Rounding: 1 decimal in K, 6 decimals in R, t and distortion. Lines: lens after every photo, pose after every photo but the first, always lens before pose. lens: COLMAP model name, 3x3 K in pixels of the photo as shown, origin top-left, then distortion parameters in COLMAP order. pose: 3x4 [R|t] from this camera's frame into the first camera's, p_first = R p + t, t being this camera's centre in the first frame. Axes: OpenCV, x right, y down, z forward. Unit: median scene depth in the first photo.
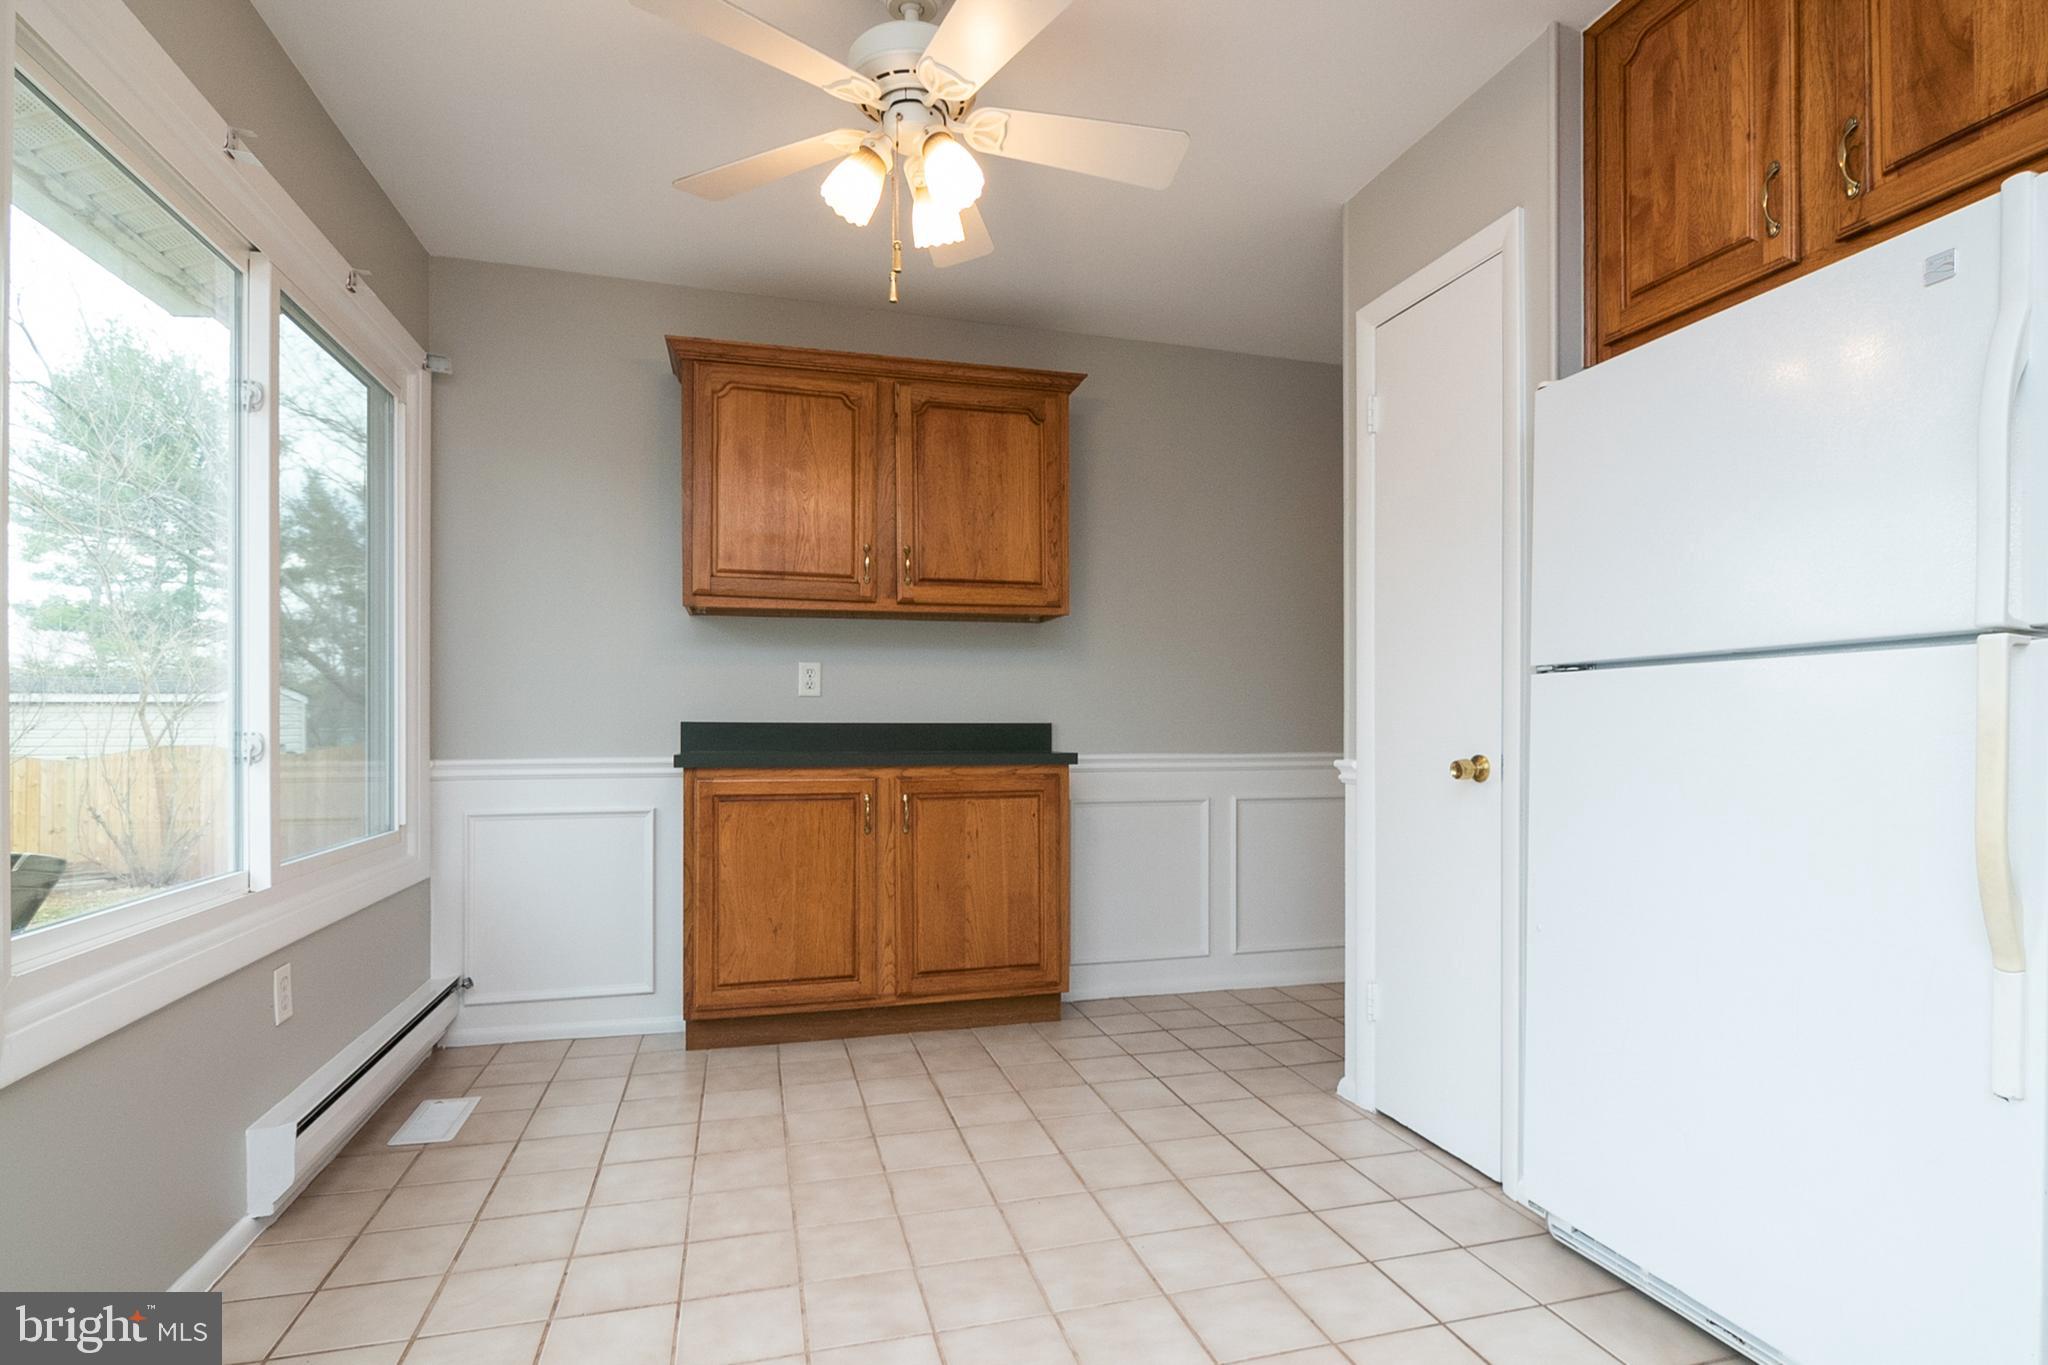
lens RADIAL K [[1005.4, 0, 1025.6], [0, 1005.4, 730.1], [0, 0, 1]] dist [-0.001589, -0.012439]
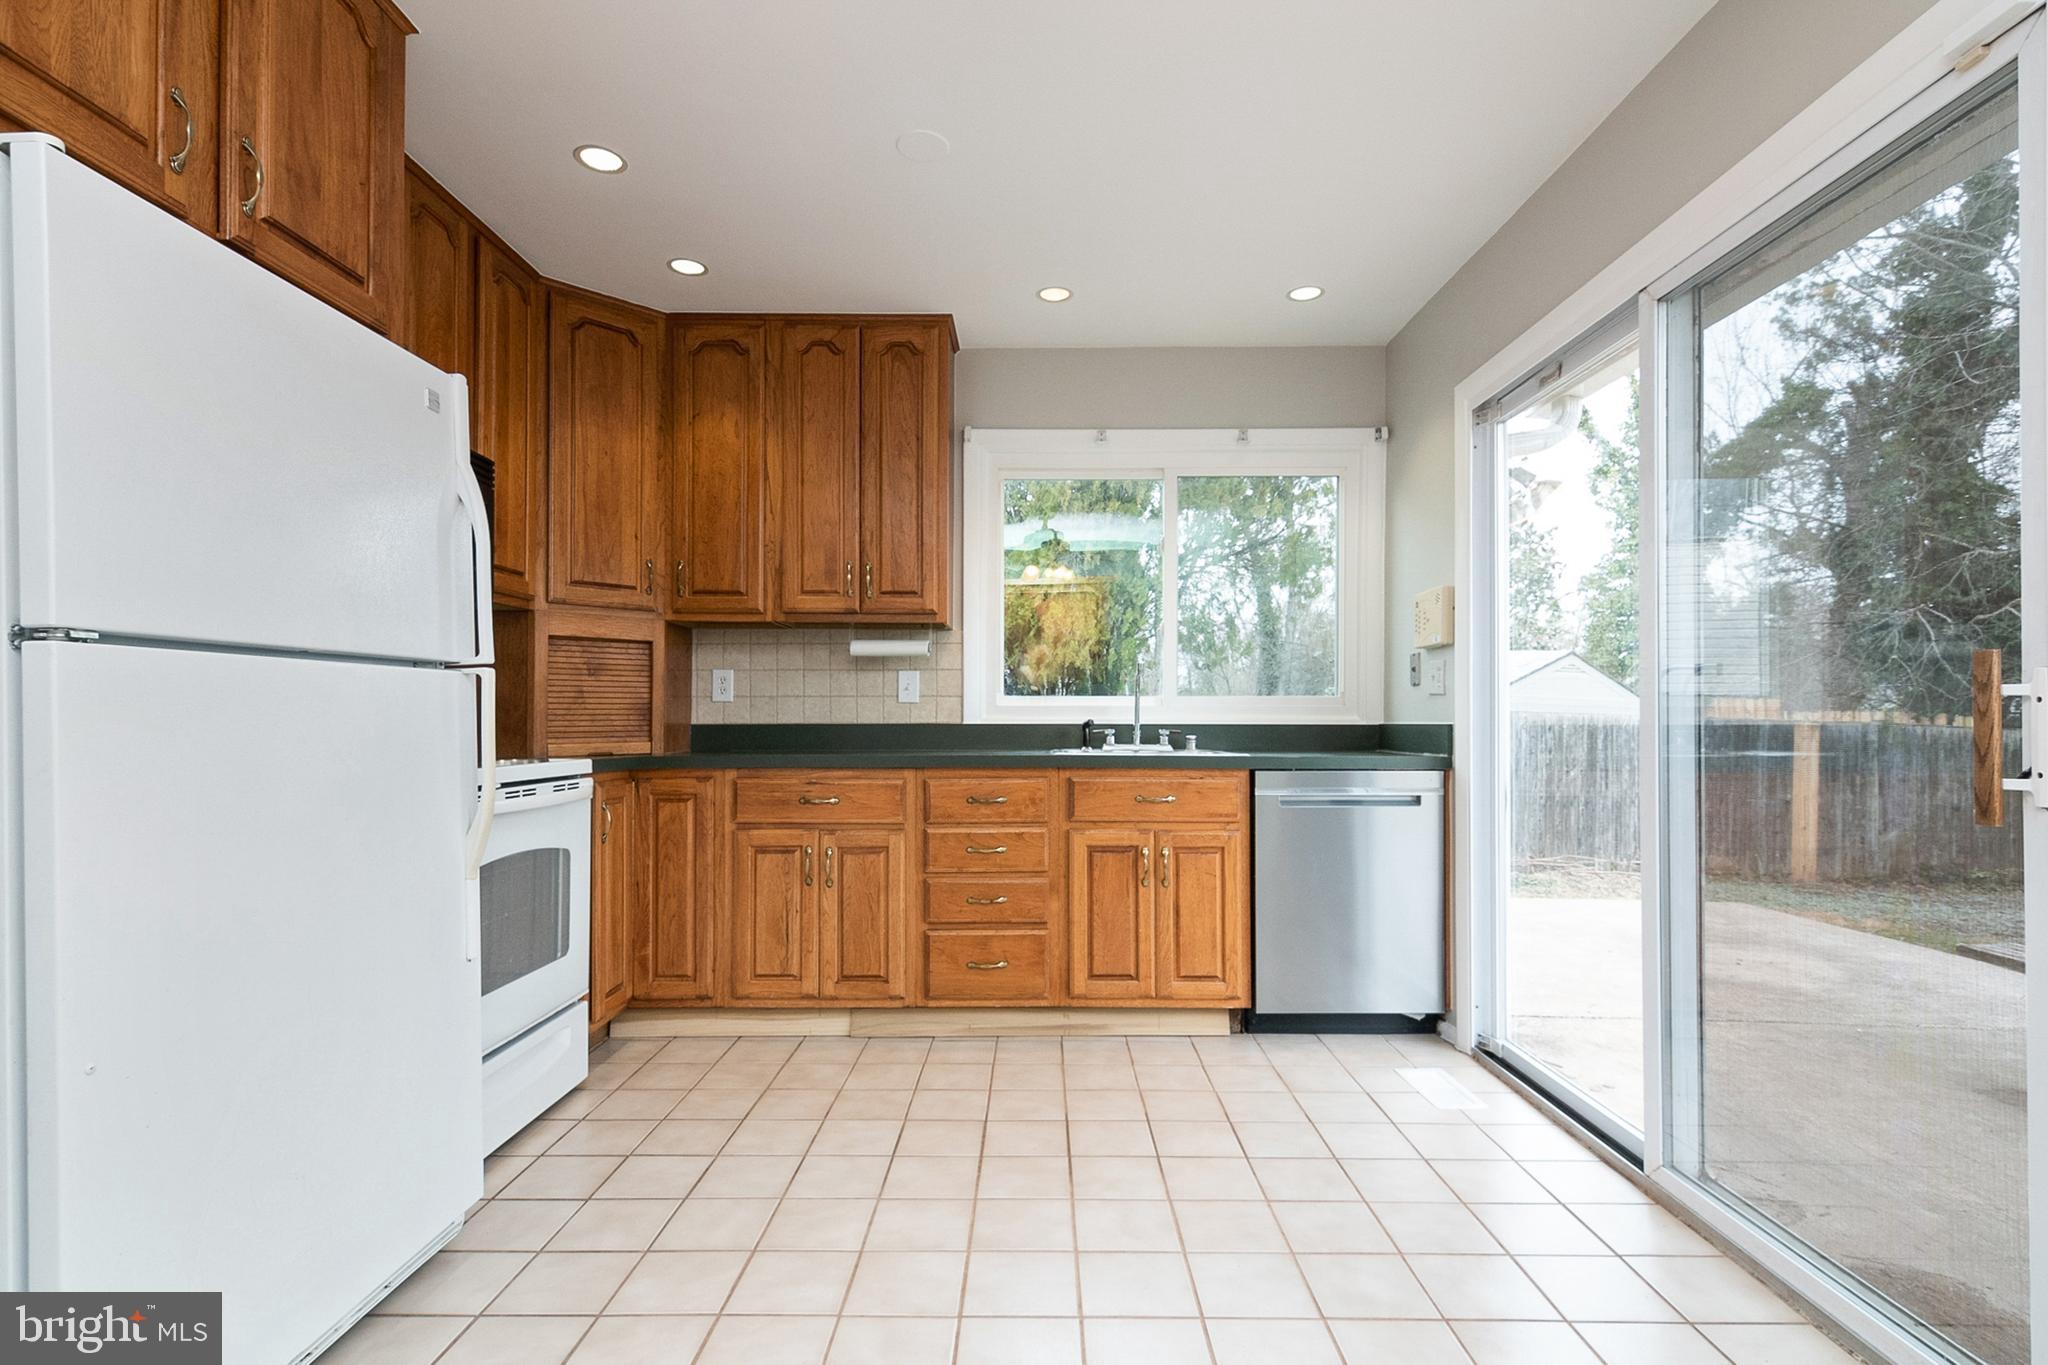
lens RADIAL K [[983.2, 0, 1039.1], [0, 983.2, 702.6], [0, 0, 1]] dist [0.029715, -0.010072]
pose [[-0.963845, -0.002623, 0.266451, -0.215507], [-0.005763, 0.999923, -0.011005, -0.020062], [-0.266402, -0.012142, -0.963786, 1.586592]]
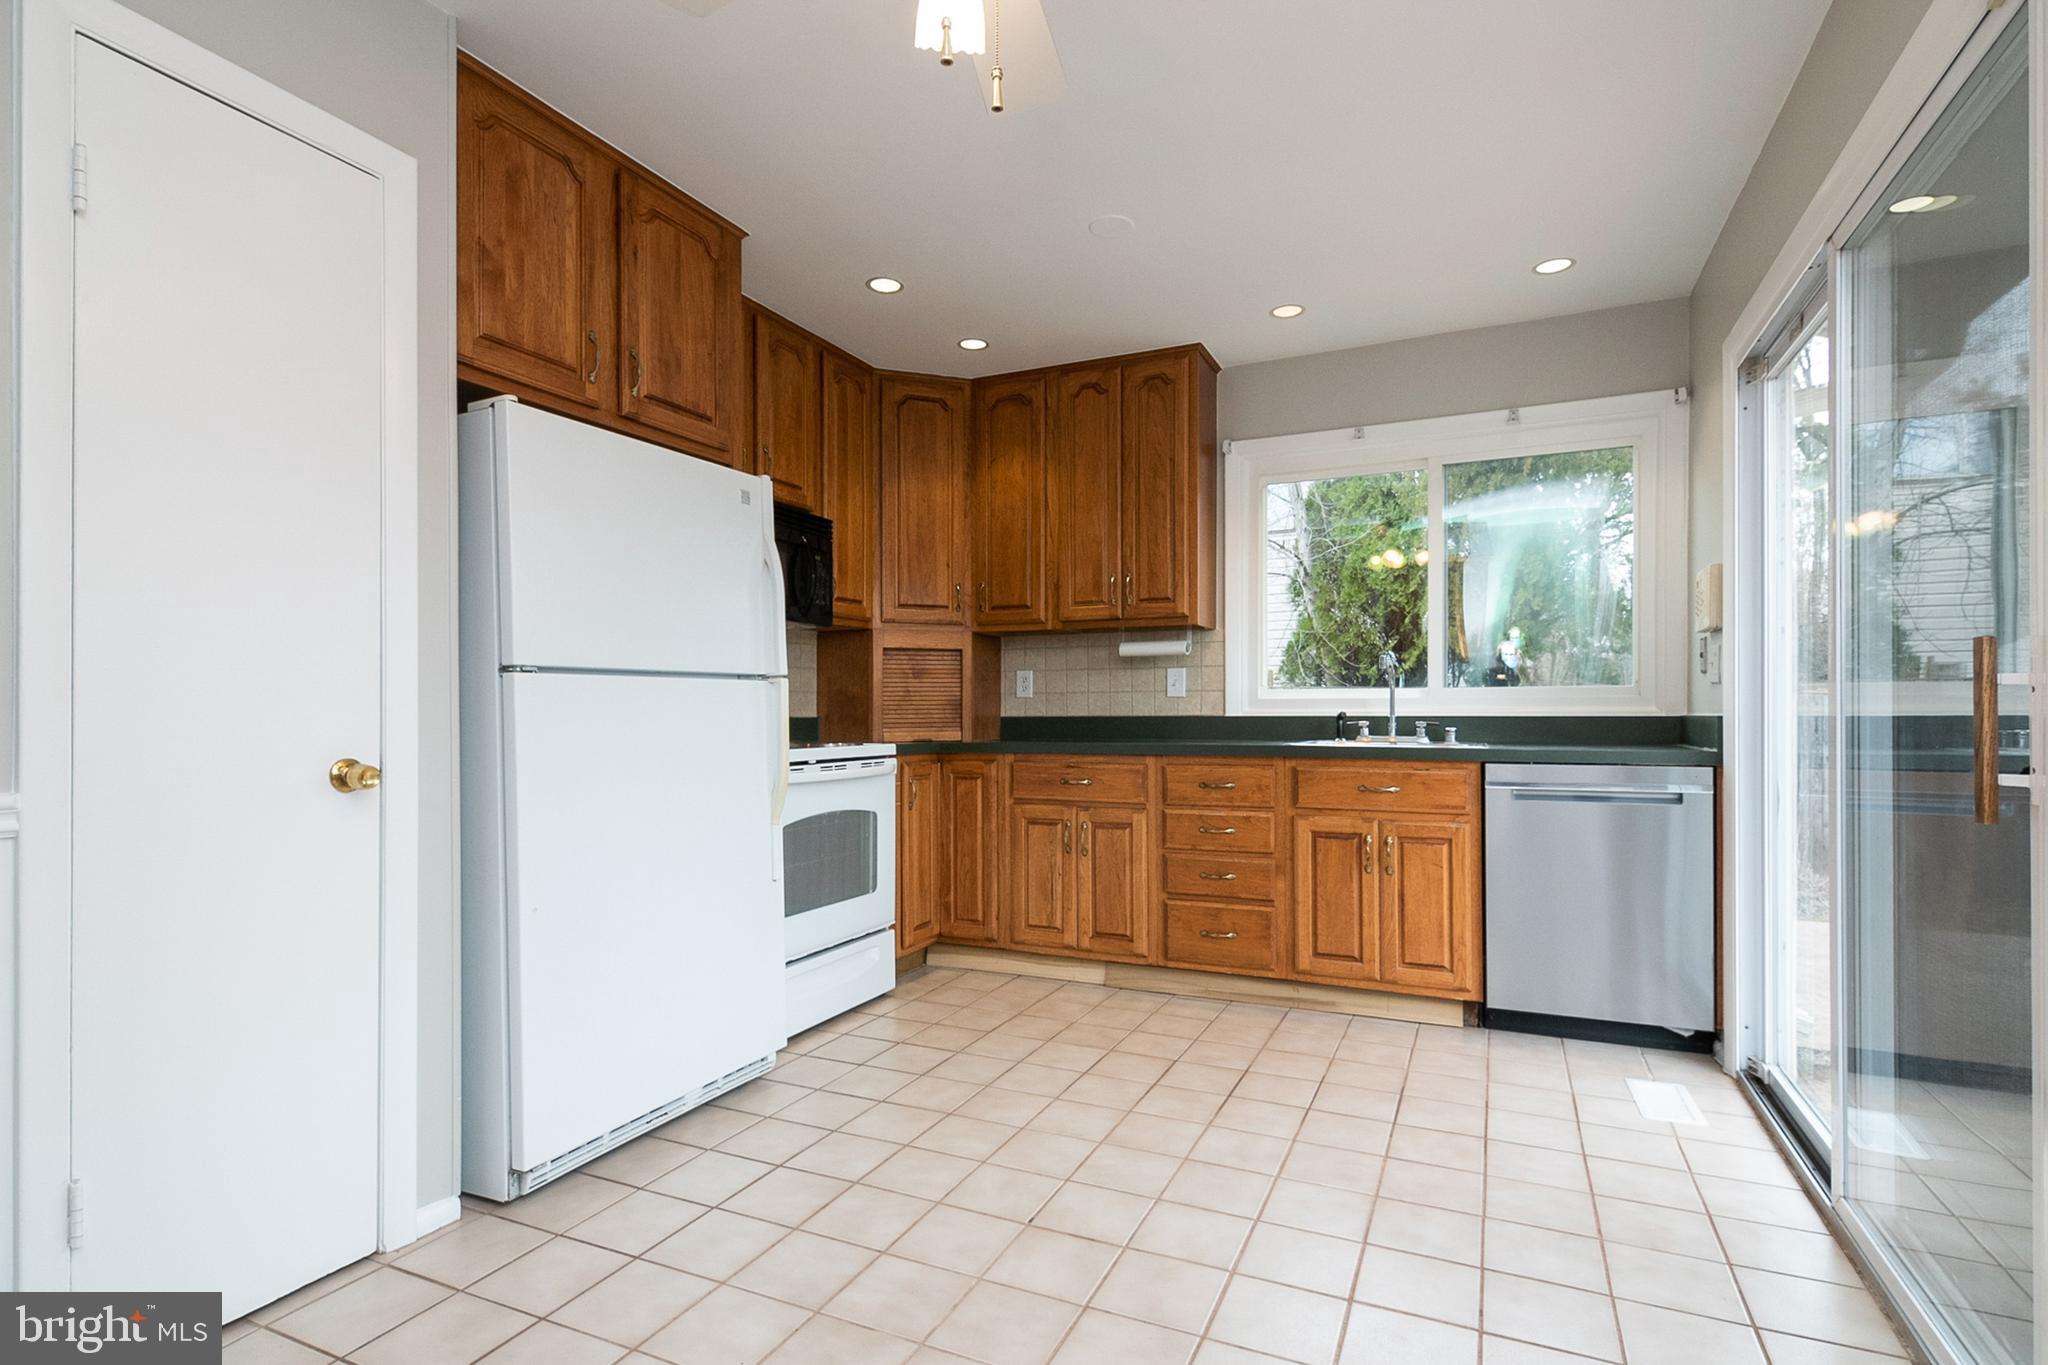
lens RADIAL K [[994.3, 0, 1043.5], [0, 994.3, 705.1], [0, 0, 1]] dist [0.029372, -0.012122]
pose [[-0.771067, 0.000143, 0.636754, -0.664653], [0.000910, 0.999999, 0.000878, -0.025095], [-0.636754, 0.001256, -0.771066, 1.647182]]
